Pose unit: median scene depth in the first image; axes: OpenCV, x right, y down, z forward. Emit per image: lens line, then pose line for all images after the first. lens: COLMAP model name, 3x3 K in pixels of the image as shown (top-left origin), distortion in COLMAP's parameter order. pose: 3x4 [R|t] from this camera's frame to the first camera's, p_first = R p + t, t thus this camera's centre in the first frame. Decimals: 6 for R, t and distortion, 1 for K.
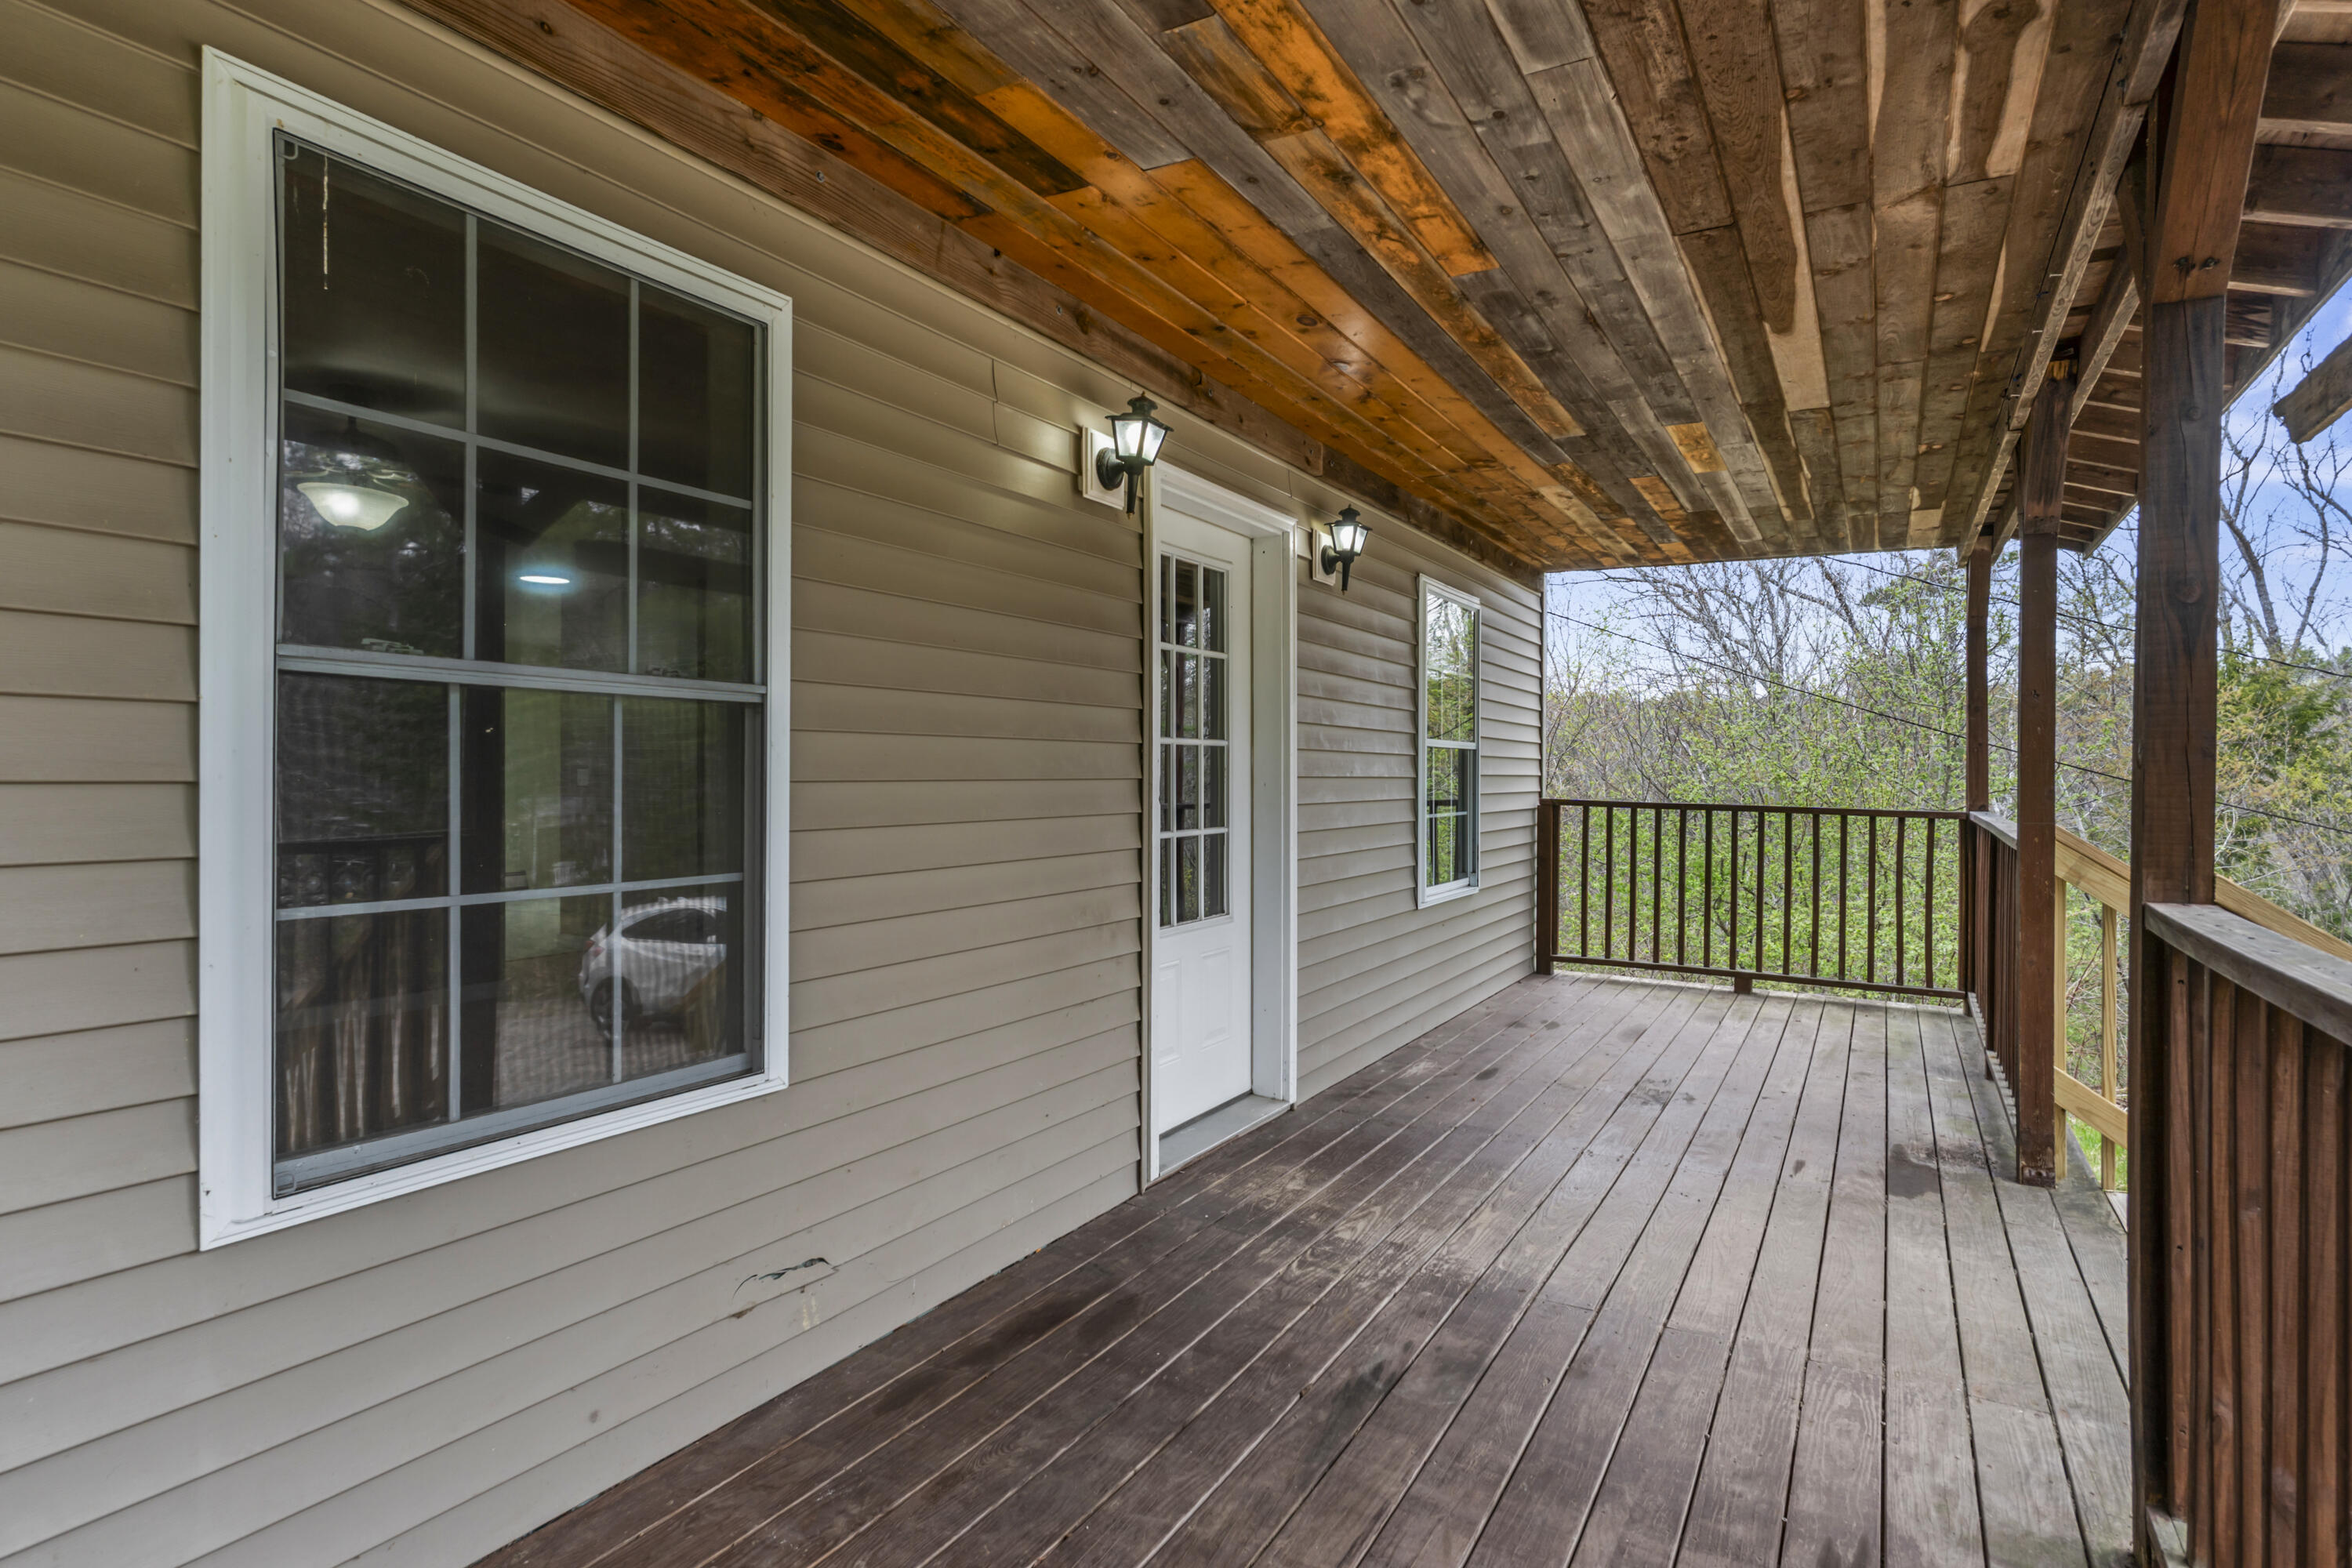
lens RADIAL K [[1245.8, 0, 1176.0], [0, 1245.8, 774.1], [0, 0, 1]] dist [0.000868, 0.000046]
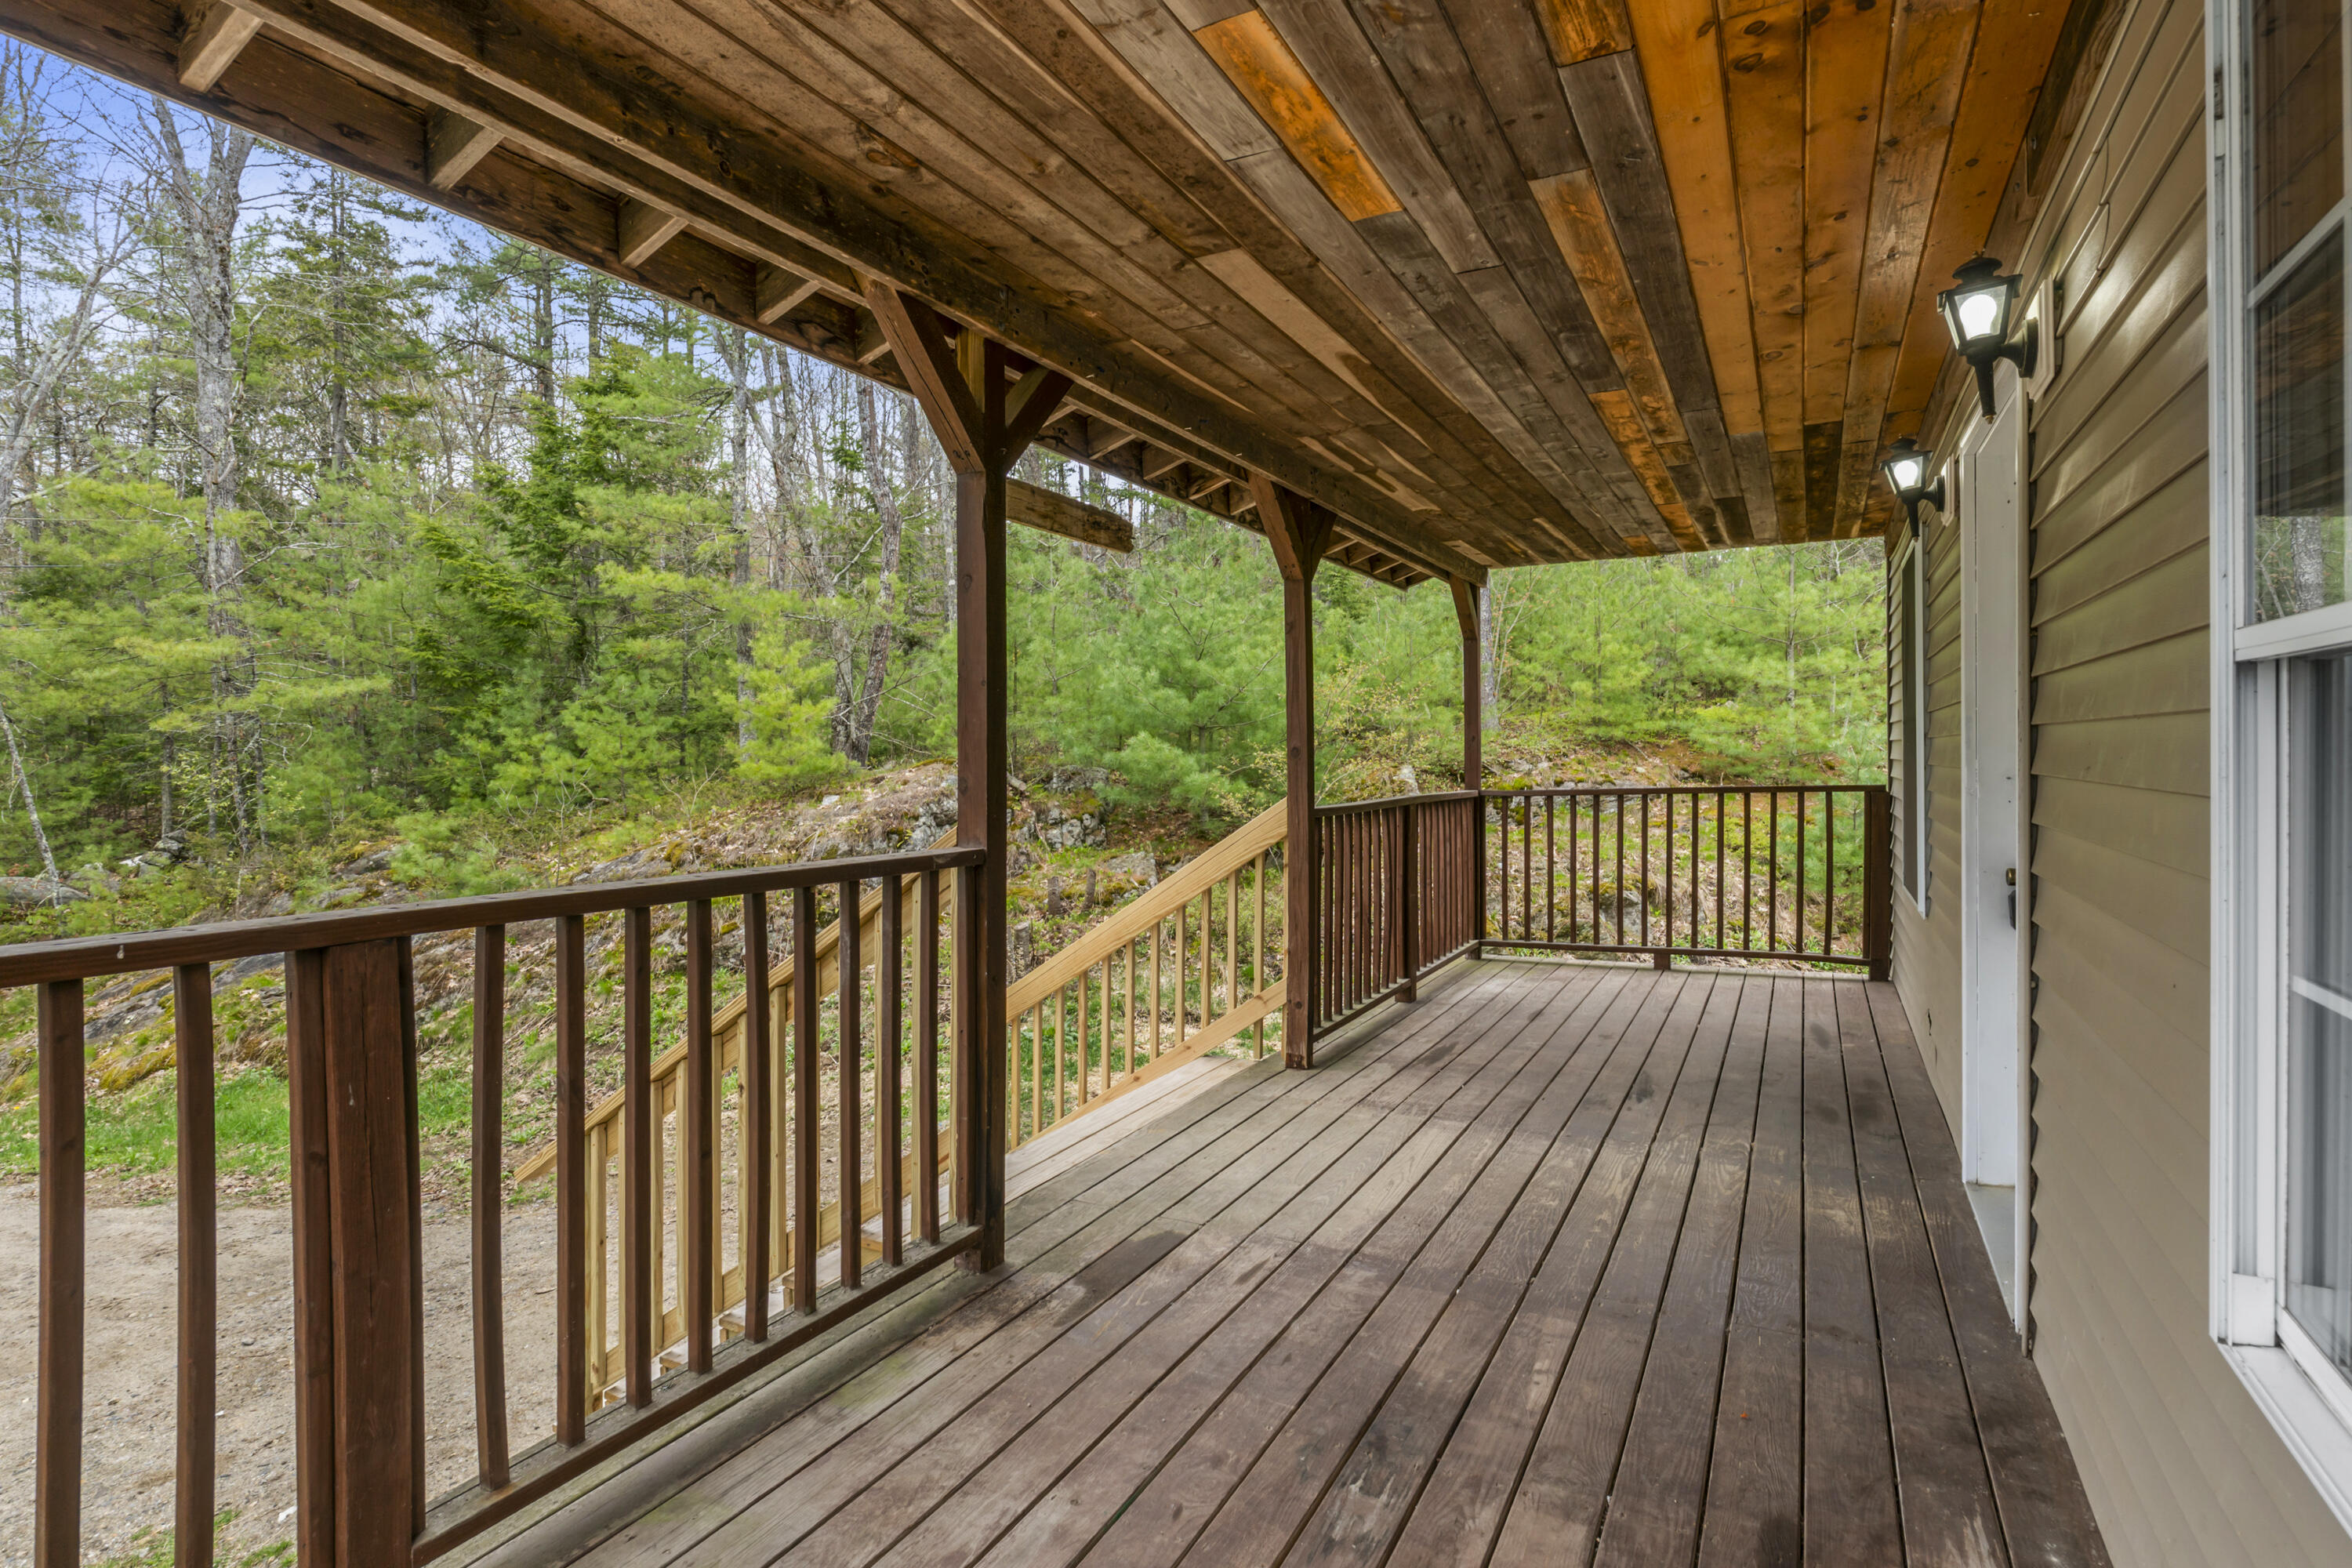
lens RADIAL K [[1152.0, 0, 1176.2], [0, 1152.0, 762.7], [0, 0, 1]] dist [-0.006700, -0.001138]
pose [[-0.999633, -0.000872, -0.027091, 0.693763], [-0.001109, 0.999961, 0.008719, -0.009577], [0.027082, 0.008746, -0.999595, 2.097047]]
